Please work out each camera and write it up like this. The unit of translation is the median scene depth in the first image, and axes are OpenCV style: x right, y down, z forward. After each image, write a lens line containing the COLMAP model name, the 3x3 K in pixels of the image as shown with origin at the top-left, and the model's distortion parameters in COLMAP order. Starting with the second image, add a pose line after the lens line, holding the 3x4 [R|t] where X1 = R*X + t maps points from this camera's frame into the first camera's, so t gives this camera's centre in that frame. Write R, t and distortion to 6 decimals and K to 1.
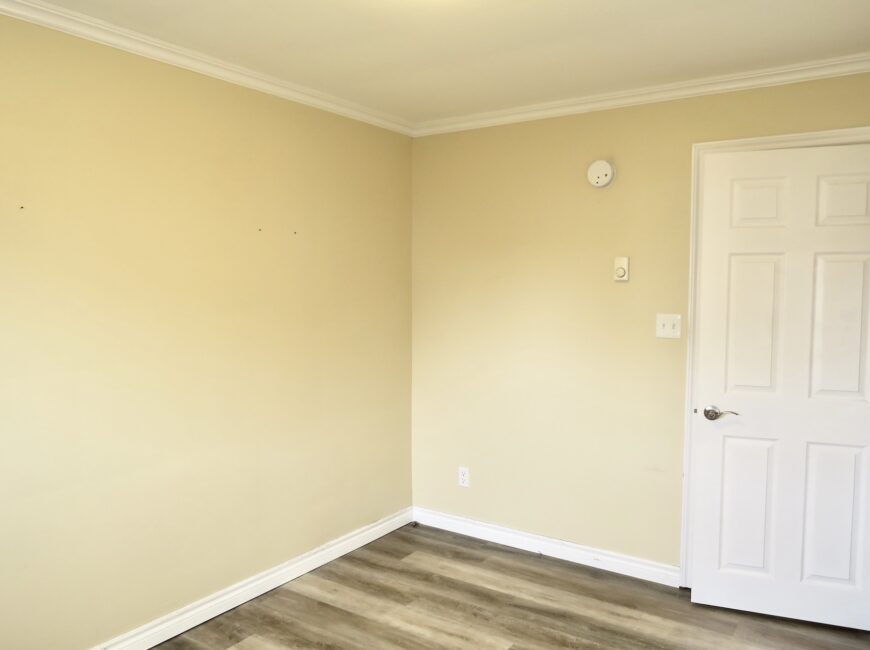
lens RADIAL K [[673.7, 0, 435.0], [0, 673.7, 325.0], [0, 0, 1]] dist [-0.022735, 0.004257]
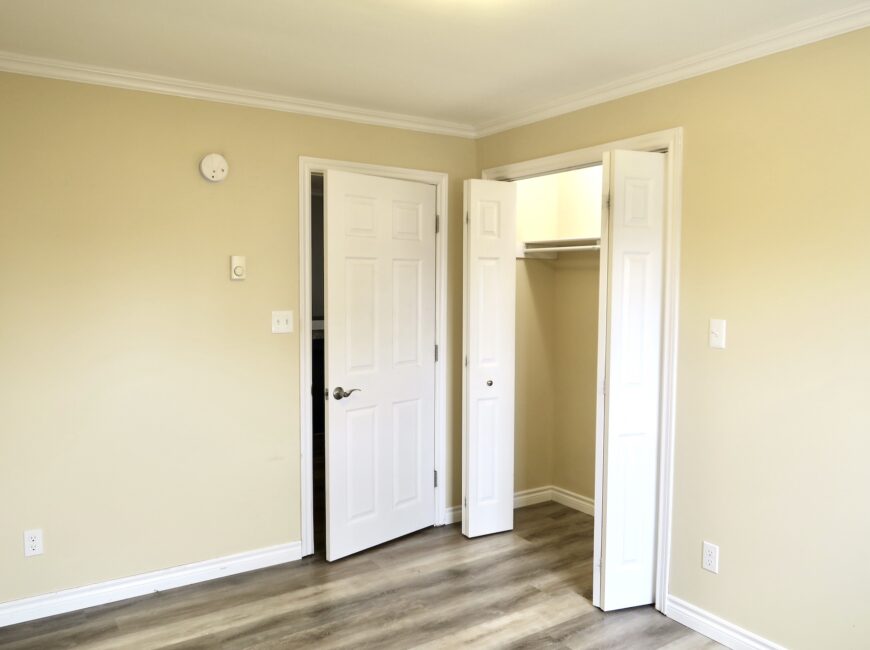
lens RADIAL K [[673.7, 0, 435.0], [0, 673.7, 325.0], [0, 0, 1]] dist [-0.022735, 0.004257]
pose [[0.381382, -0.060709, 0.922422, -0.550125], [0.052382, 0.997657, 0.044003, -0.028024], [-0.922932, 0.031537, 0.383669, 0.363730]]
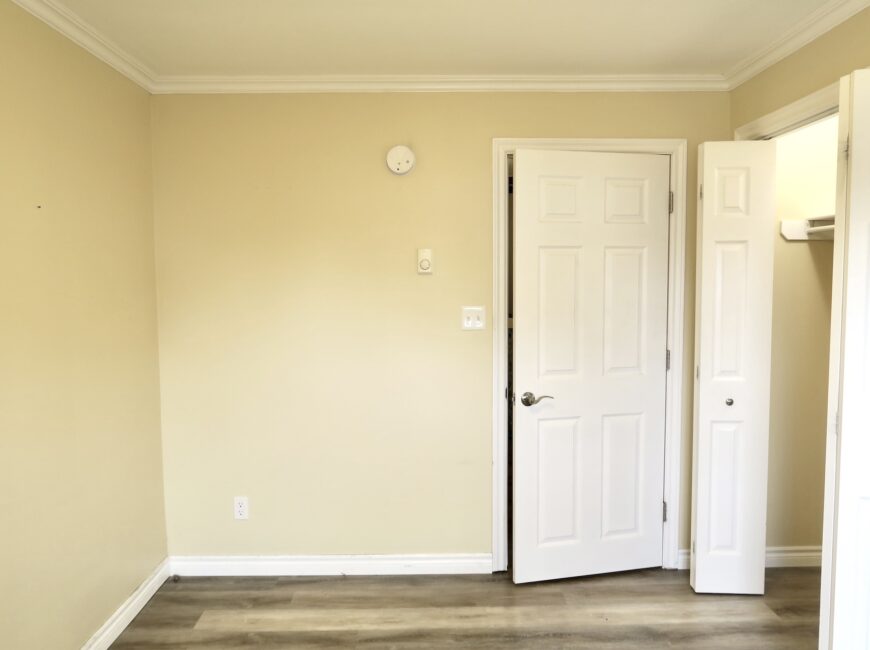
lens RADIAL K [[673.7, 0, 435.0], [0, 673.7, 325.0], [0, 0, 1]] dist [-0.022735, 0.004257]
pose [[0.818058, -0.050378, 0.572925, -0.277105], [0.045250, 0.998706, 0.023205, -0.013772], [-0.573353, 0.006942, 0.819279, 0.207938]]
